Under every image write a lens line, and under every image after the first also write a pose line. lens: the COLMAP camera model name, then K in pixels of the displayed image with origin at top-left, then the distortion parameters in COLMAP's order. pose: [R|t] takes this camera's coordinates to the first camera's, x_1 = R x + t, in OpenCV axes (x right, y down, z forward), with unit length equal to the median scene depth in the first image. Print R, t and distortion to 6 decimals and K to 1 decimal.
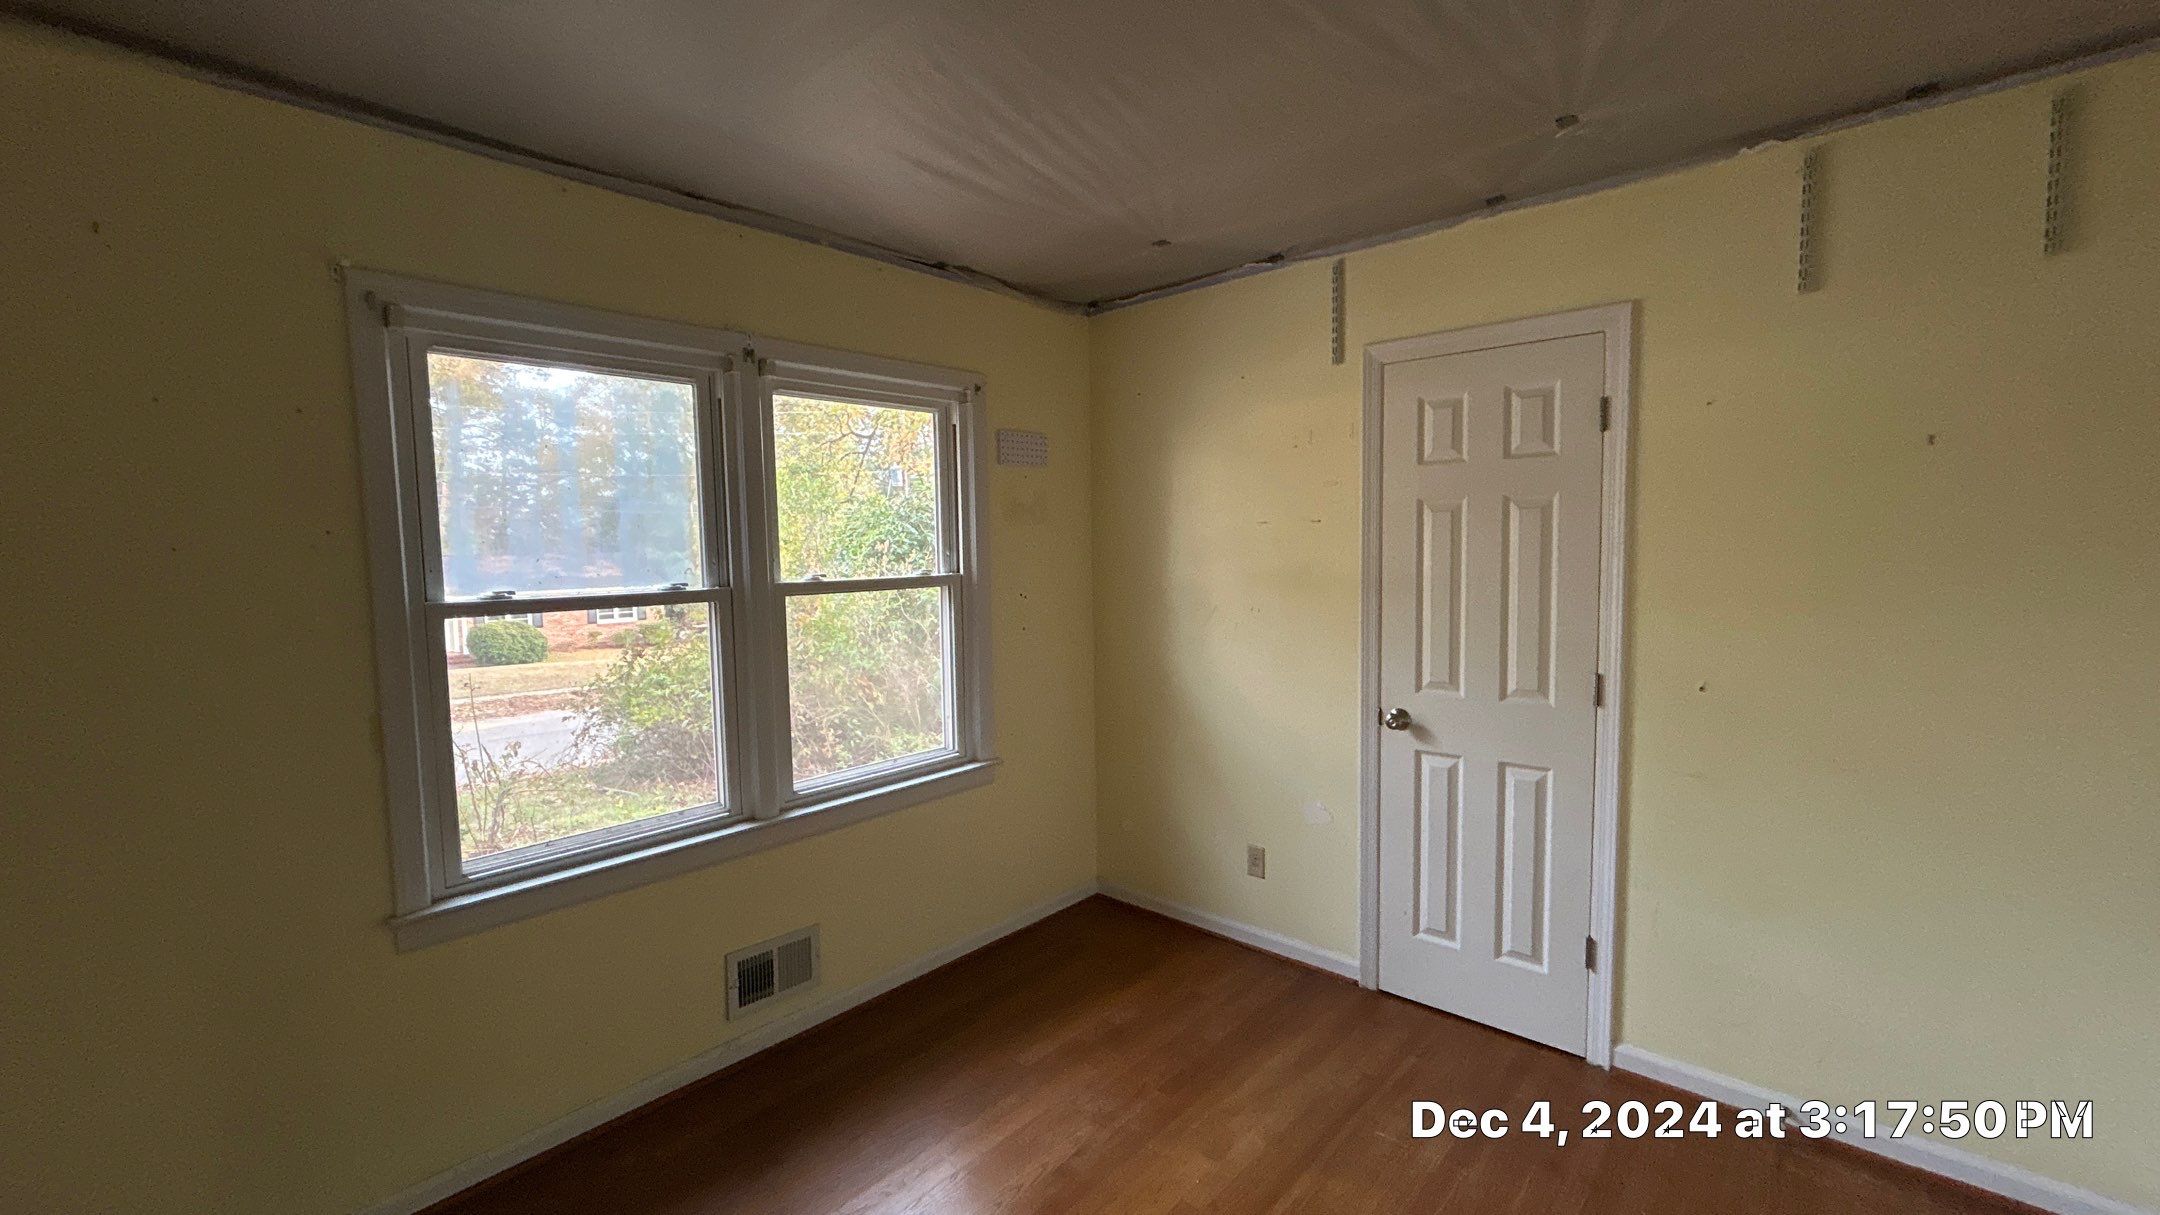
lens RADIAL K [[891.4, 0, 1080.3], [0, 891.4, 612.2], [0, 0, 1]] dist [0.000747, 0.000388]
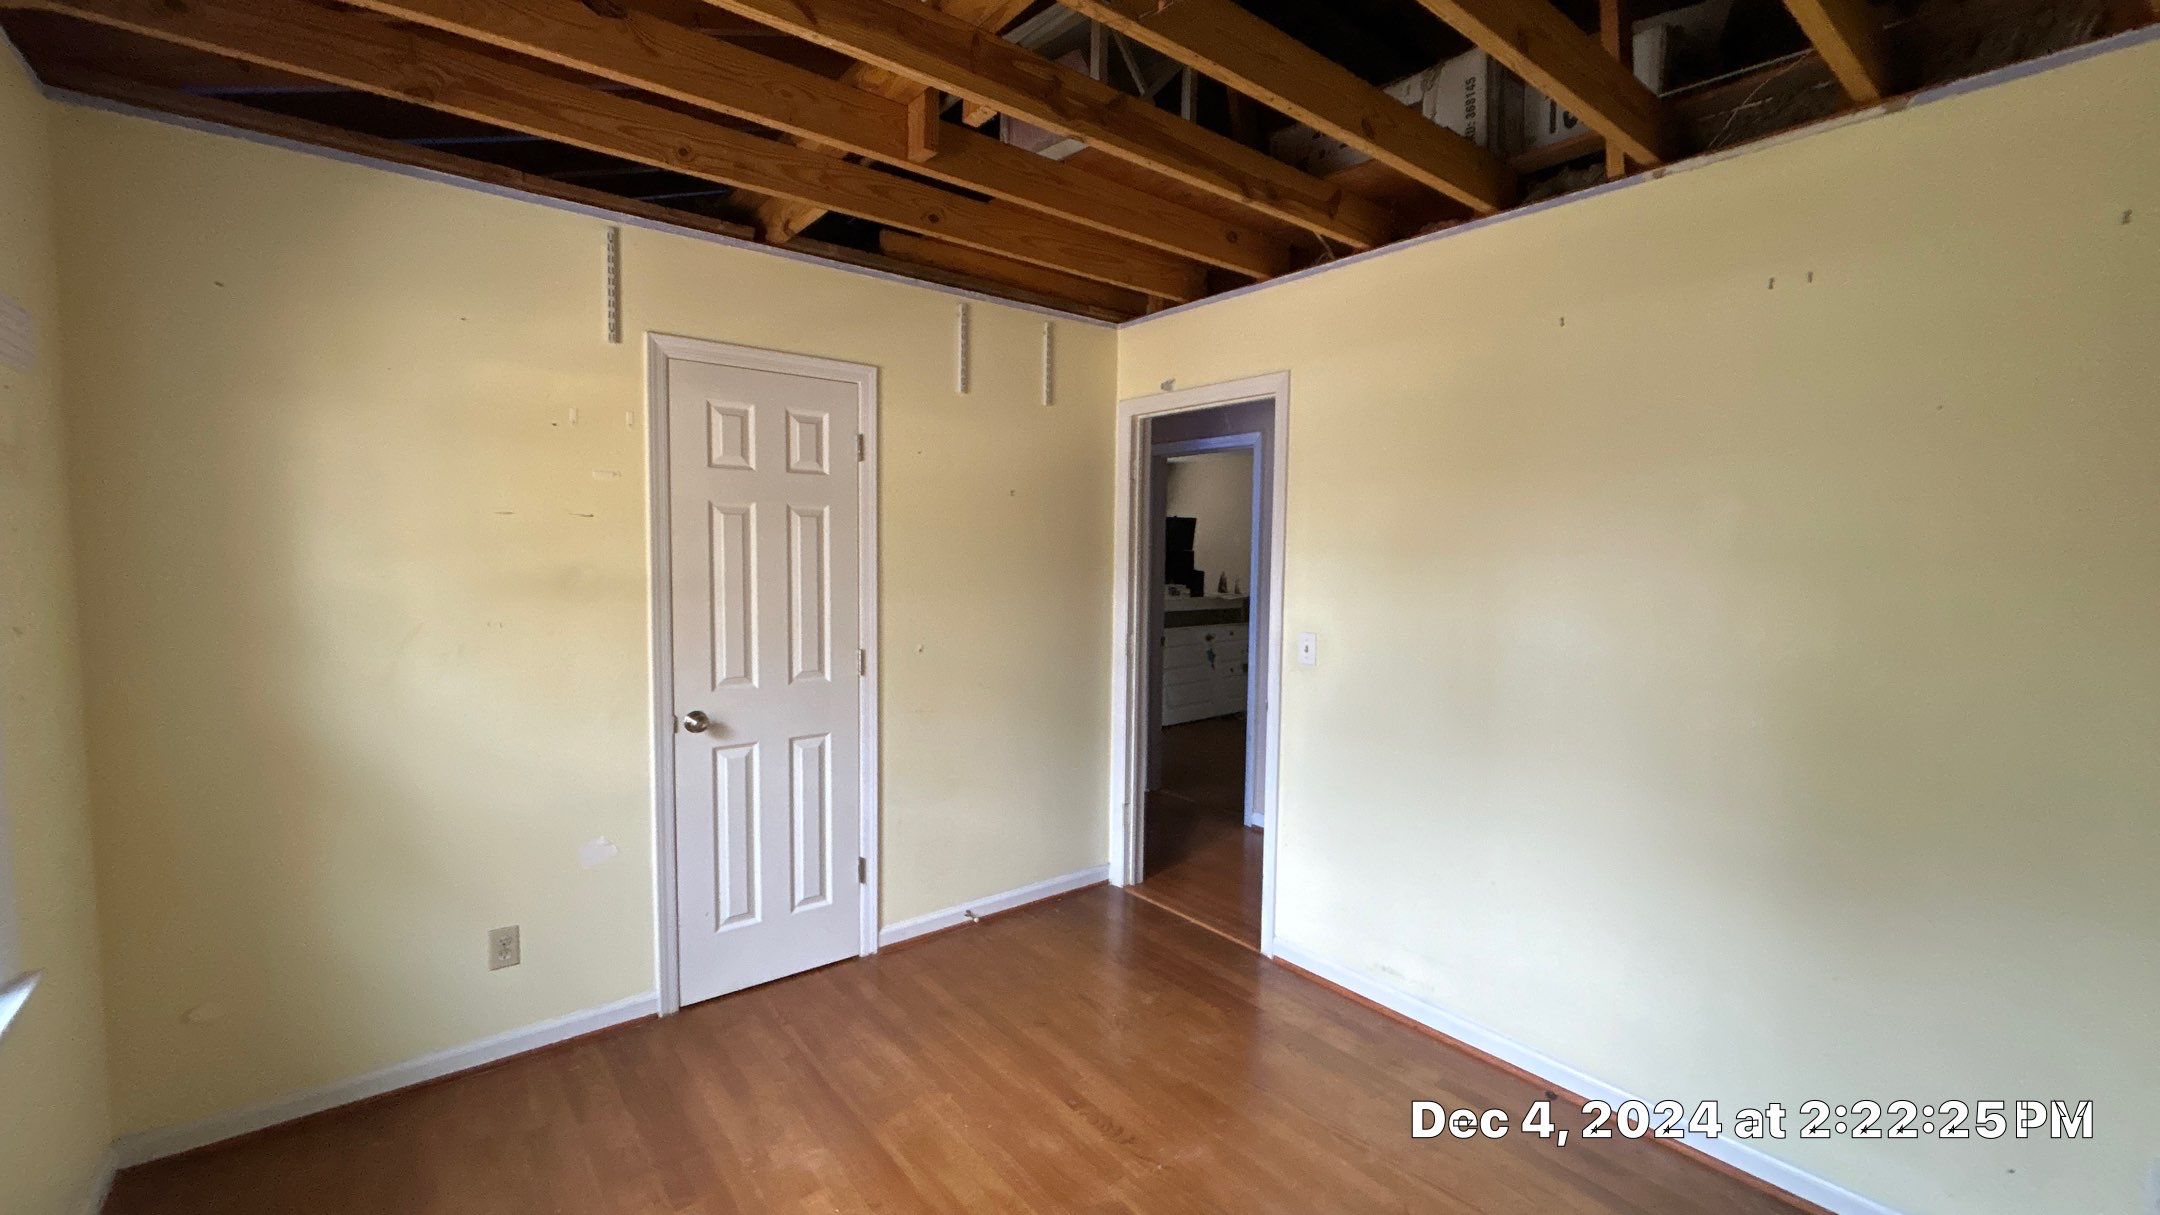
lens RADIAL K [[891.4, 0, 1078.8], [0, 891.4, 603.9], [0, 0, 1]] dist [0.000747, 0.000388]
pose [[0.165470, -0.045863, 0.985148, -0.549001], [0.062660, 0.997389, 0.035908, -0.019265], [-0.984222, 0.055787, 0.167912, 0.414439]]
